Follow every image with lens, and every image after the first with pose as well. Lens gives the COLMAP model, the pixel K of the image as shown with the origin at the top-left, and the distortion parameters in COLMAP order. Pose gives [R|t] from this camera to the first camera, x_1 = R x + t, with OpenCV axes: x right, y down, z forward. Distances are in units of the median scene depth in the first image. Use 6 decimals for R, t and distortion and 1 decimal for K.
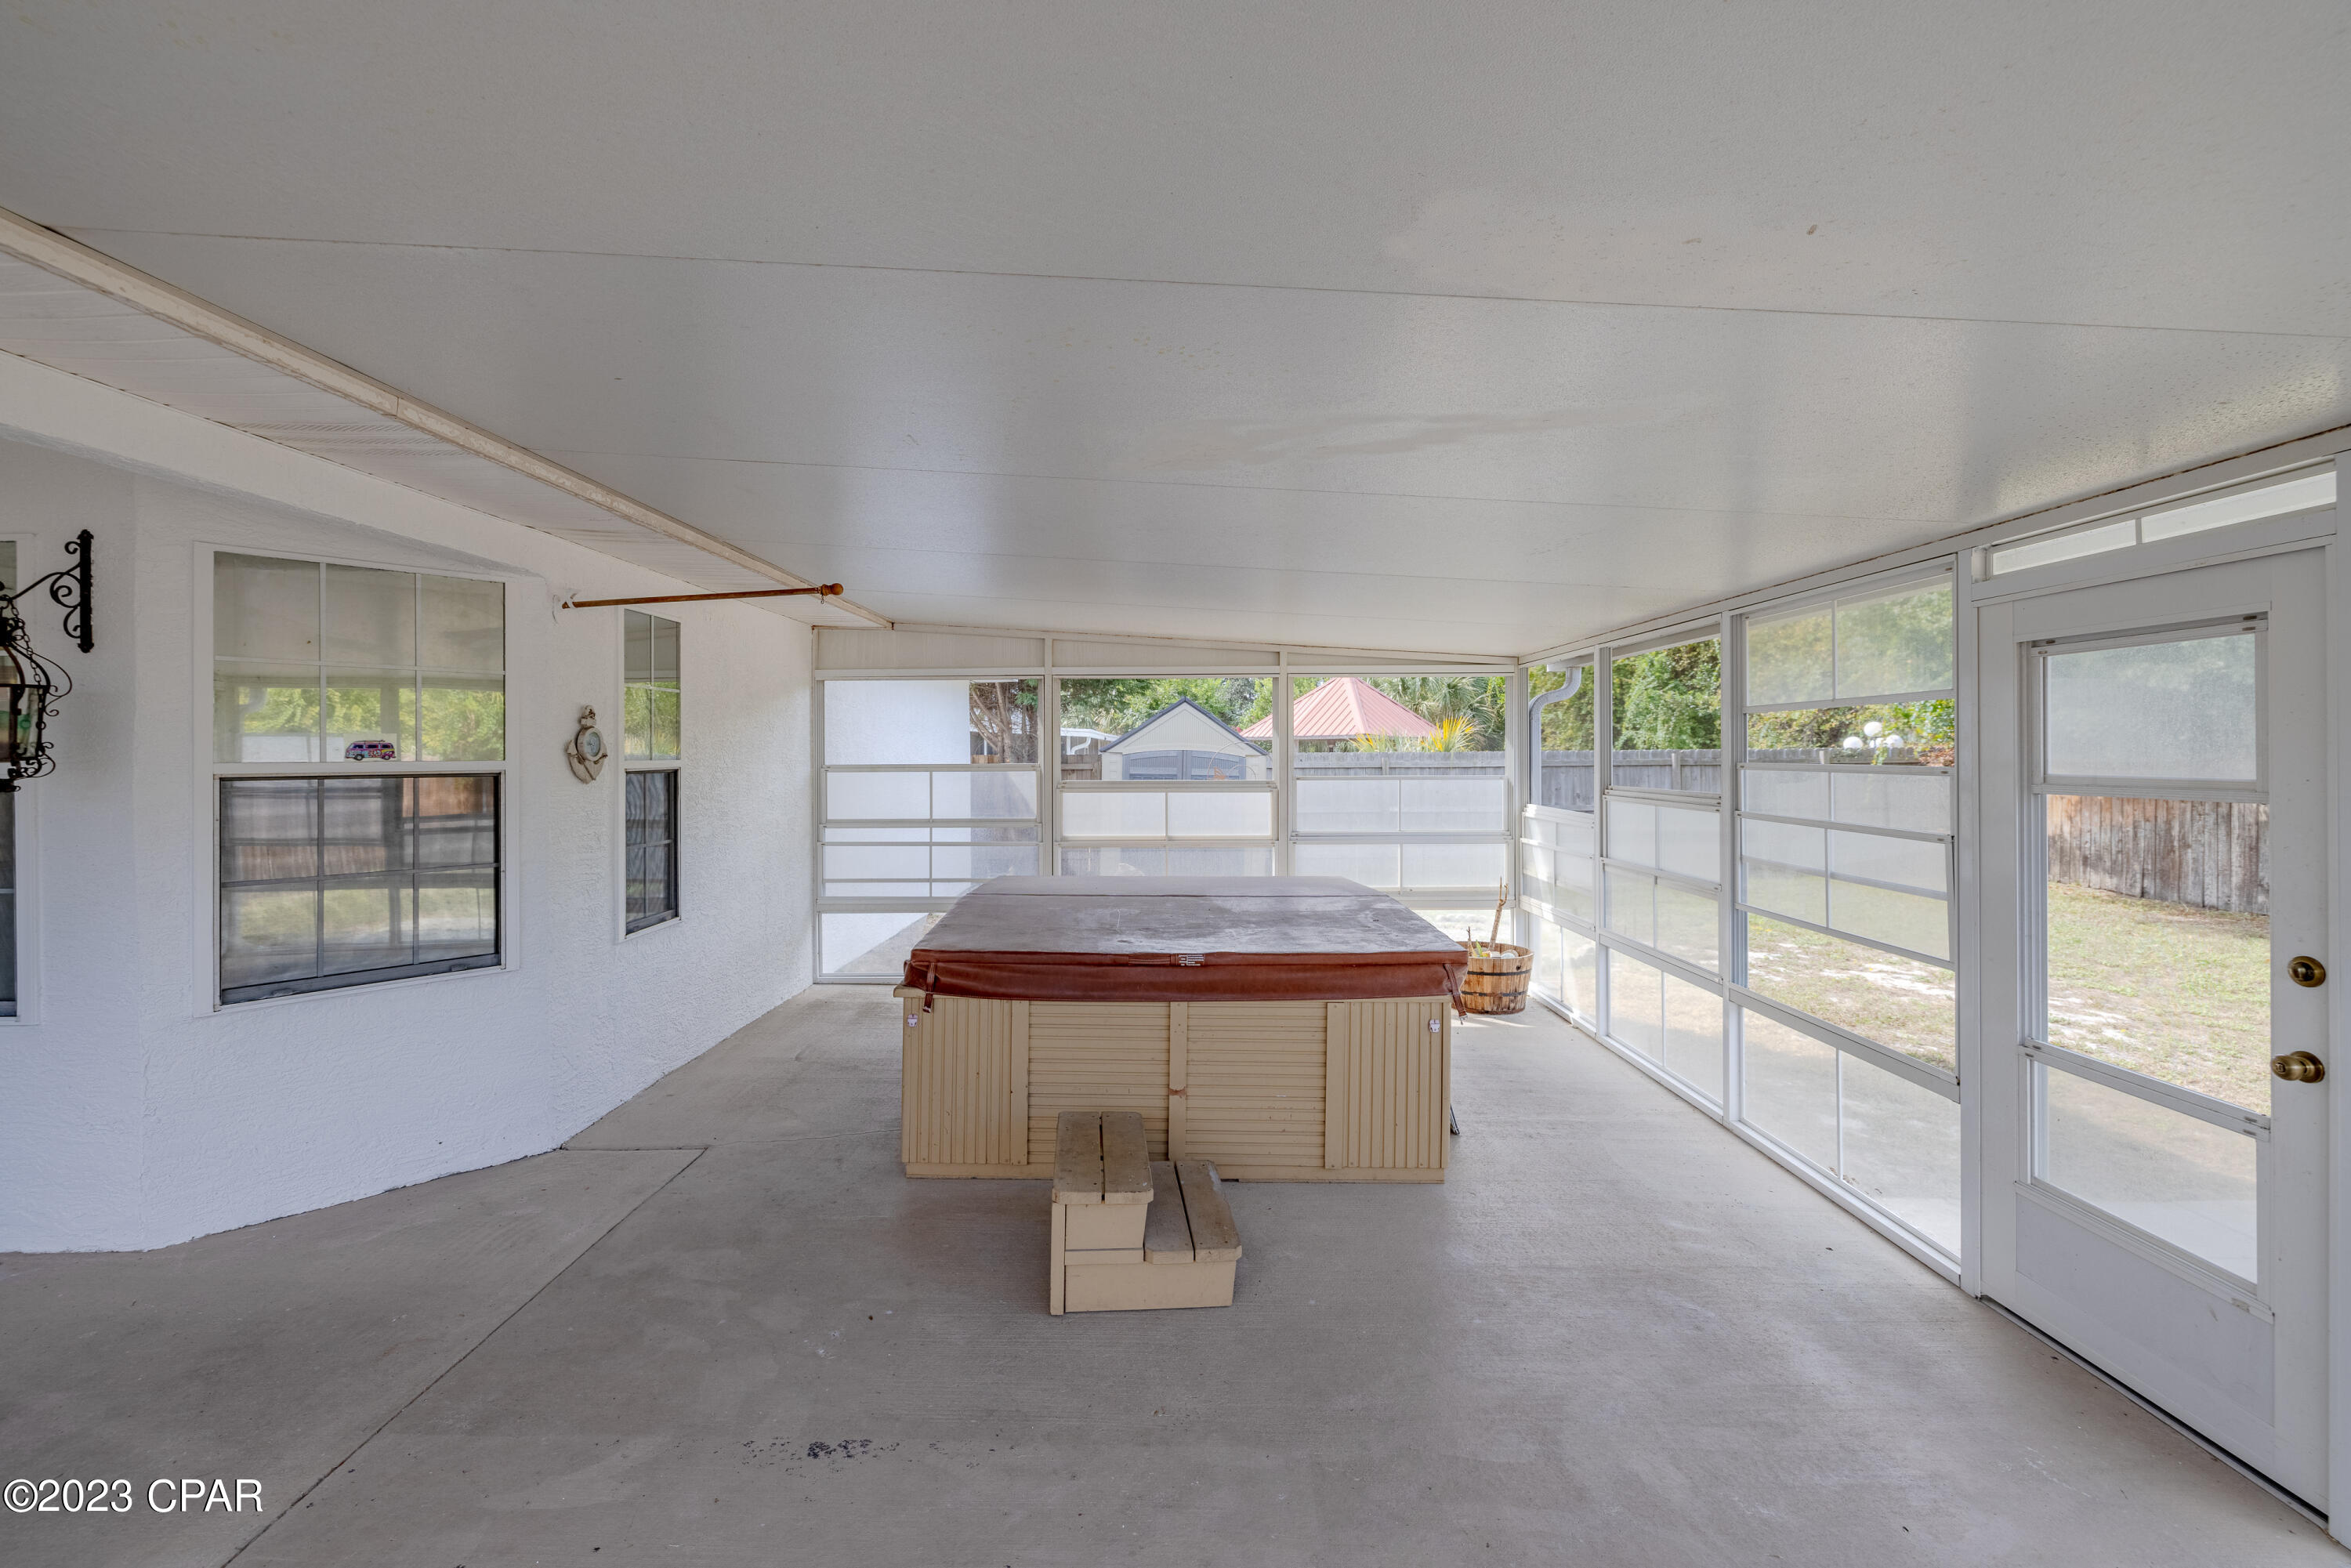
lens RADIAL K [[962.1, 0, 1185.1], [0, 962.1, 761.9], [0, 0, 1]] dist [-0.002923, 0.000129]
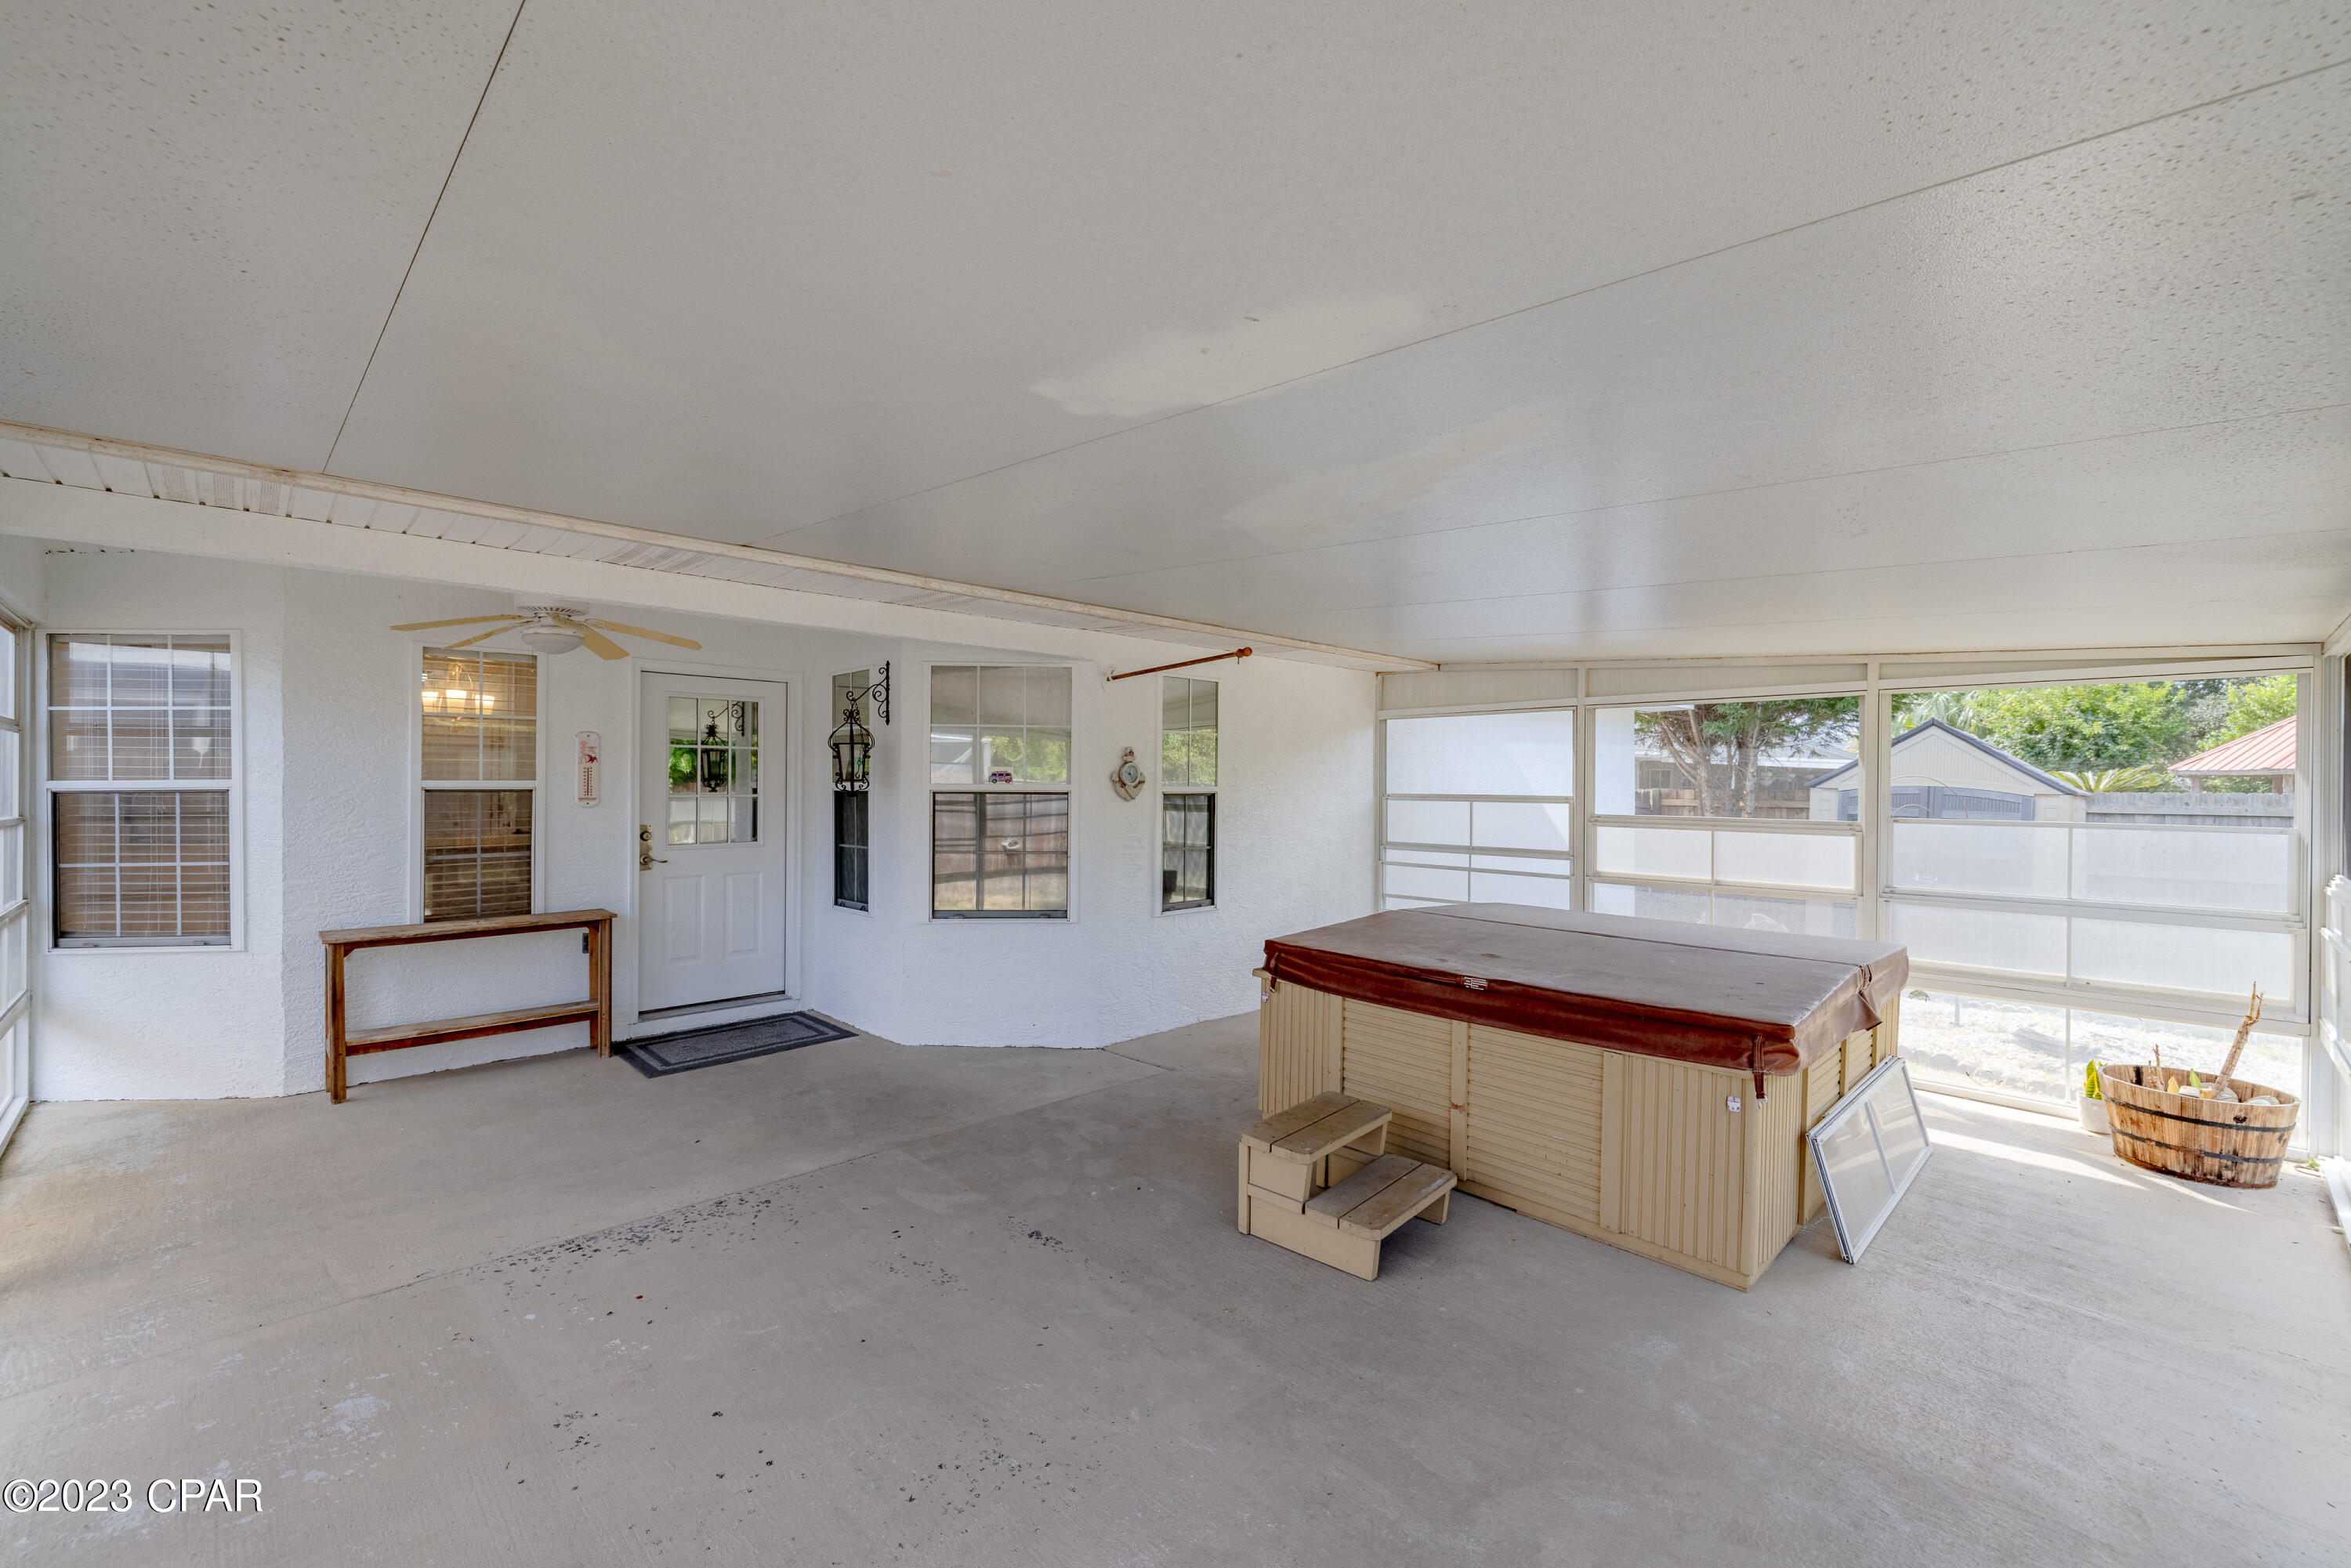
lens RADIAL K [[962.1, 0, 1188.6], [0, 962.1, 792.1], [0, 0, 1]] dist [-0.002923, 0.000129]
pose [[0.712414, 0.015969, -0.701578, 0.505063], [-0.018030, 0.999828, 0.004449, 0.000864], [0.701528, 0.009480, 0.712579, 0.044388]]
